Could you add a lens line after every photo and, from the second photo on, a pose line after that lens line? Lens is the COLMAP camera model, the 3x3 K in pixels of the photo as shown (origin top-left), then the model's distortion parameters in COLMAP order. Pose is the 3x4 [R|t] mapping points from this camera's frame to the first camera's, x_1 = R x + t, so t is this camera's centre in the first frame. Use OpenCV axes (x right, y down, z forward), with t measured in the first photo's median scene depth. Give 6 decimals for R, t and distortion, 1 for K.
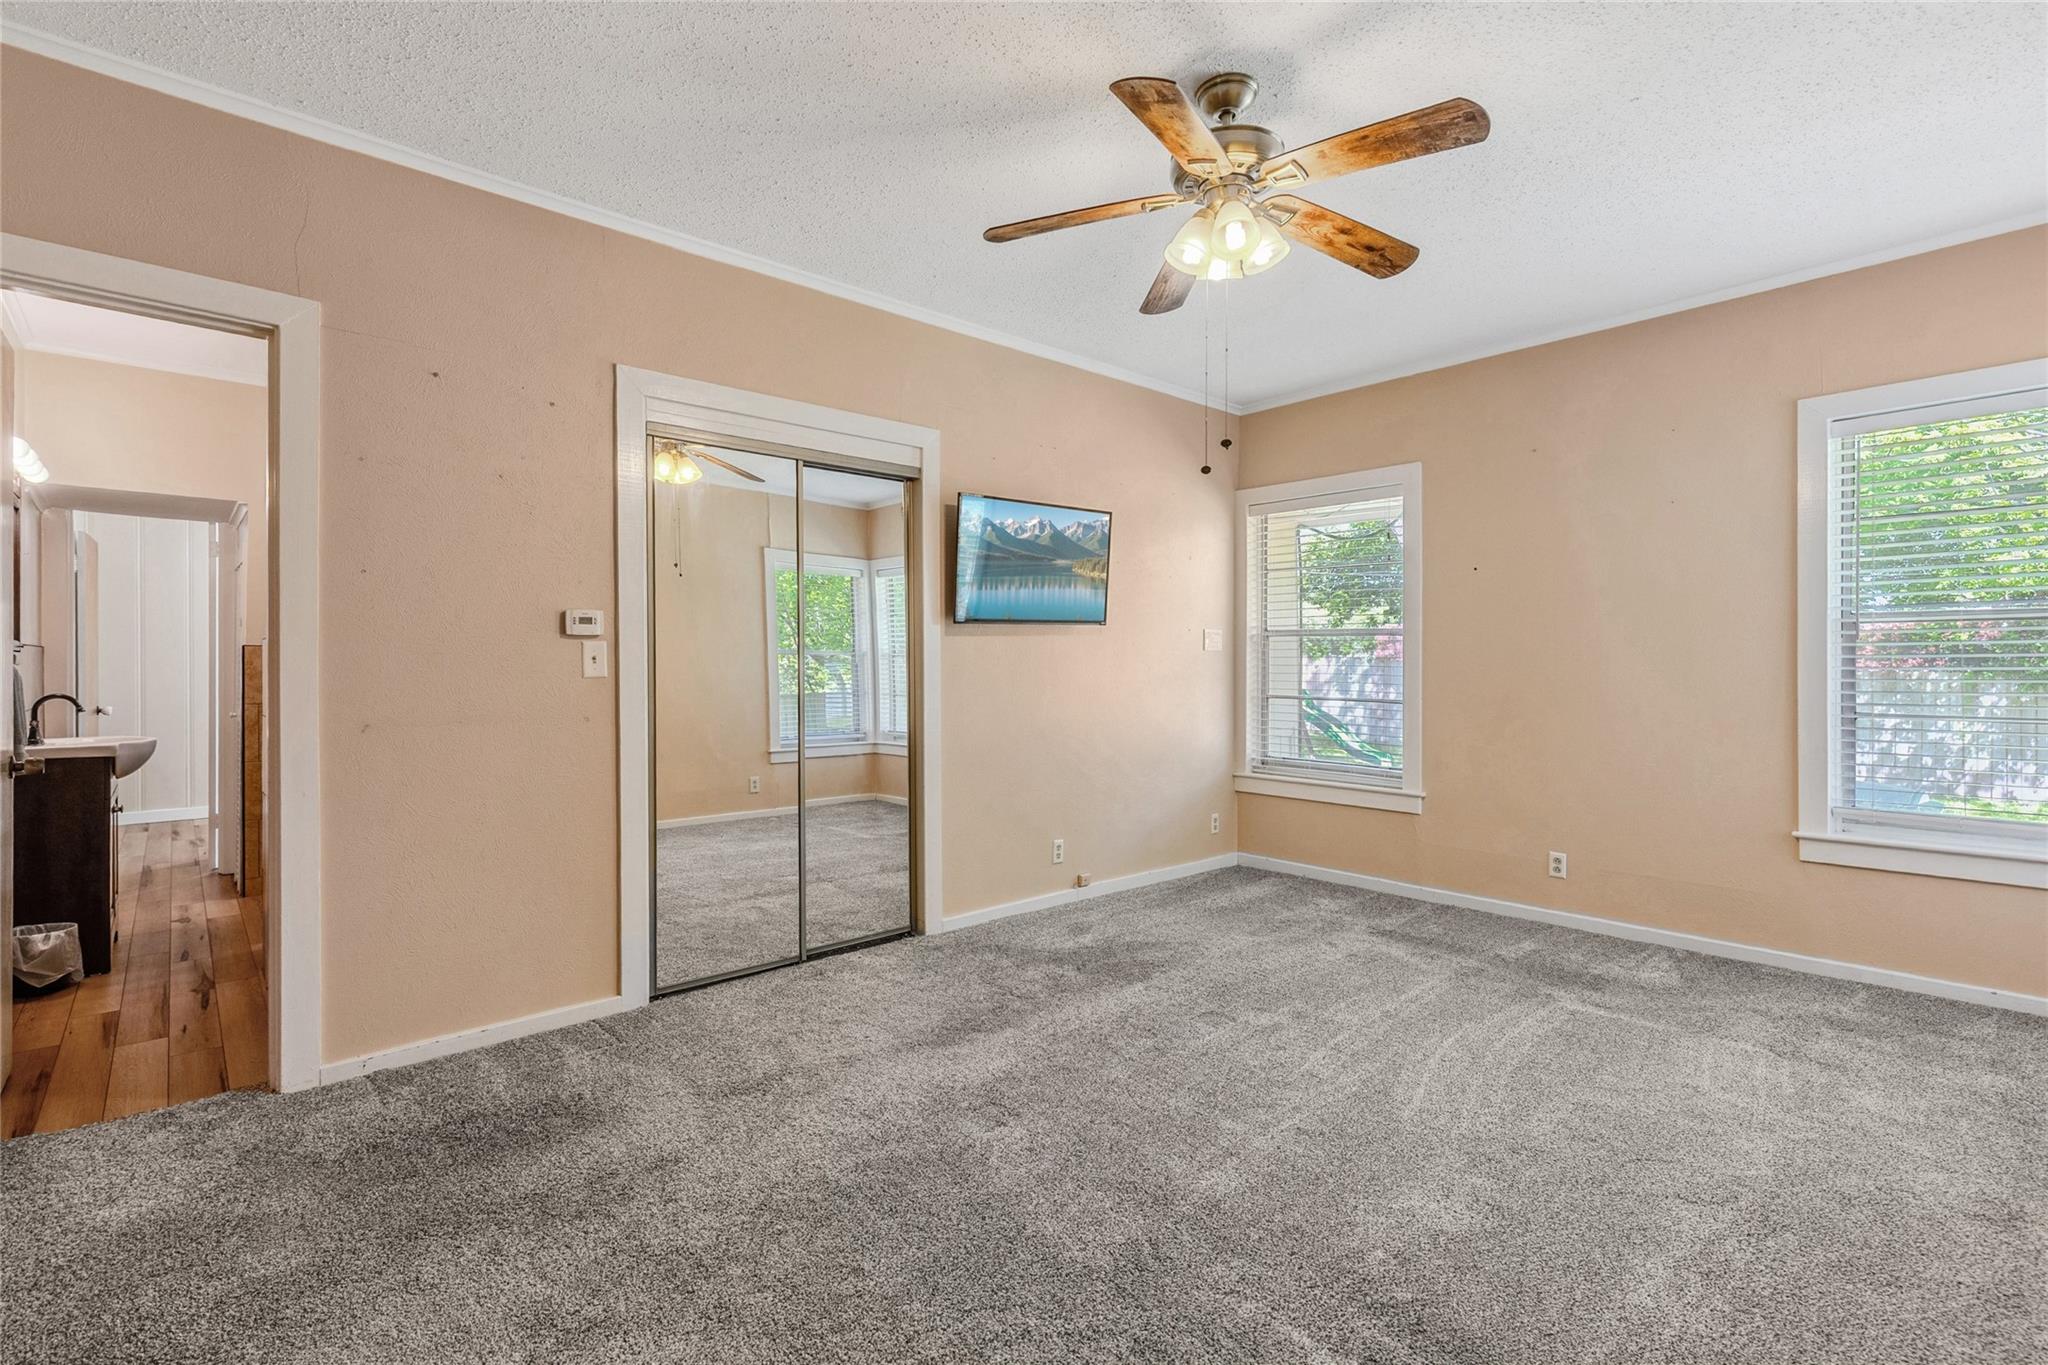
lens RADIAL K [[939.2, 0, 1011.0], [0, 939.2, 681.3], [0, 0, 1]] dist [0.013011, -0.003499]
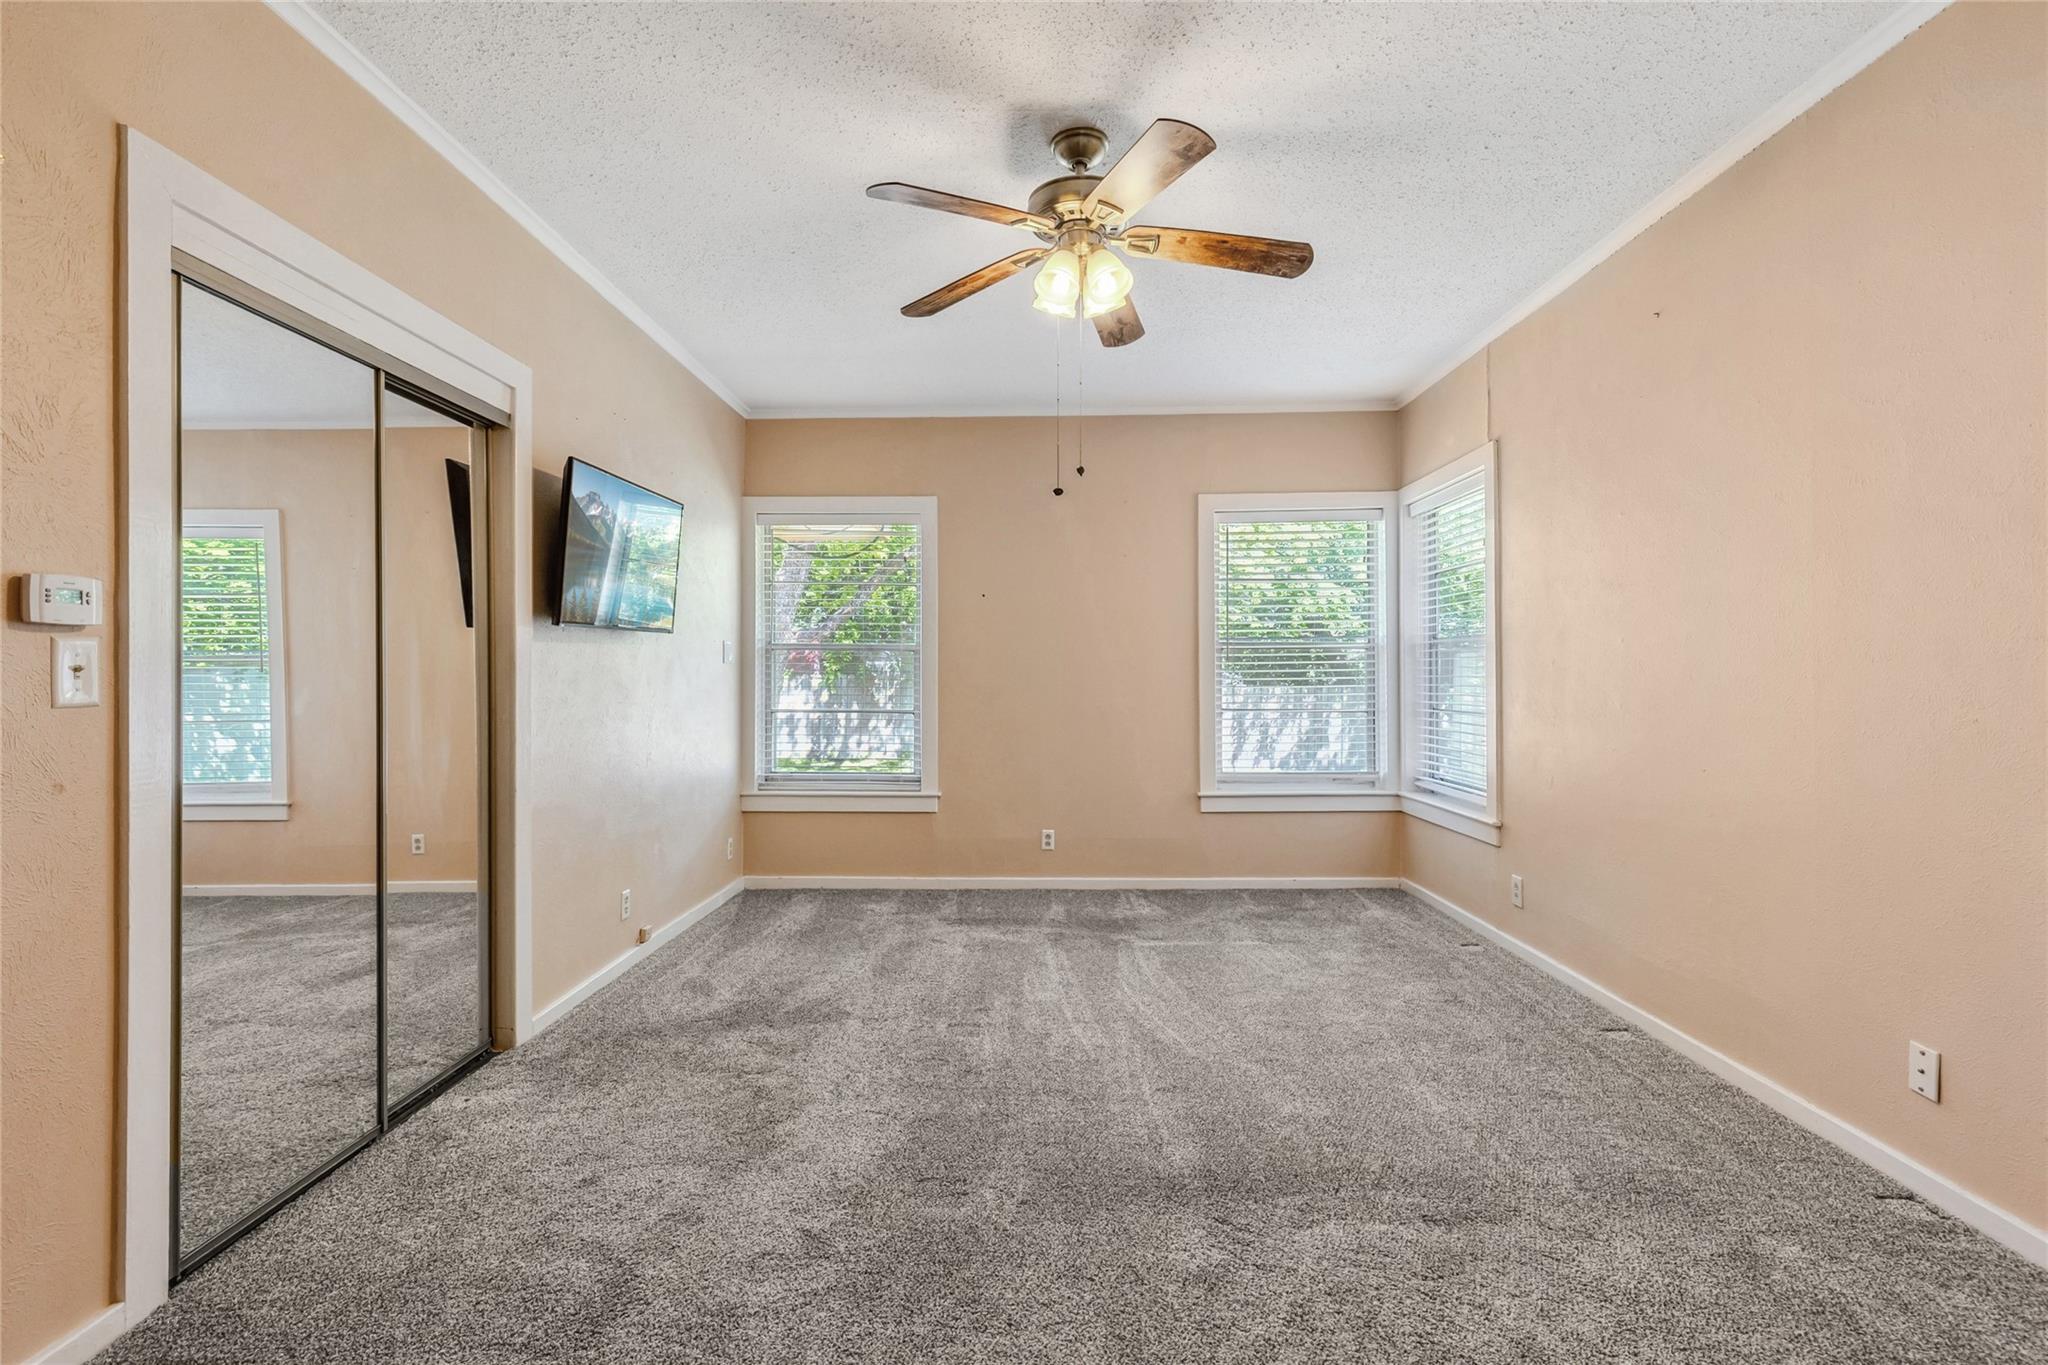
lens RADIAL K [[939.2, 0, 1018.0], [0, 939.2, 677.1], [0, 0, 1]] dist [0.013011, -0.003499]
pose [[0.680327, -0.002549, 0.732904, -0.415988], [0.016758, 0.999787, -0.012078, -0.004344], [-0.732717, 0.020498, 0.680225, 0.229679]]
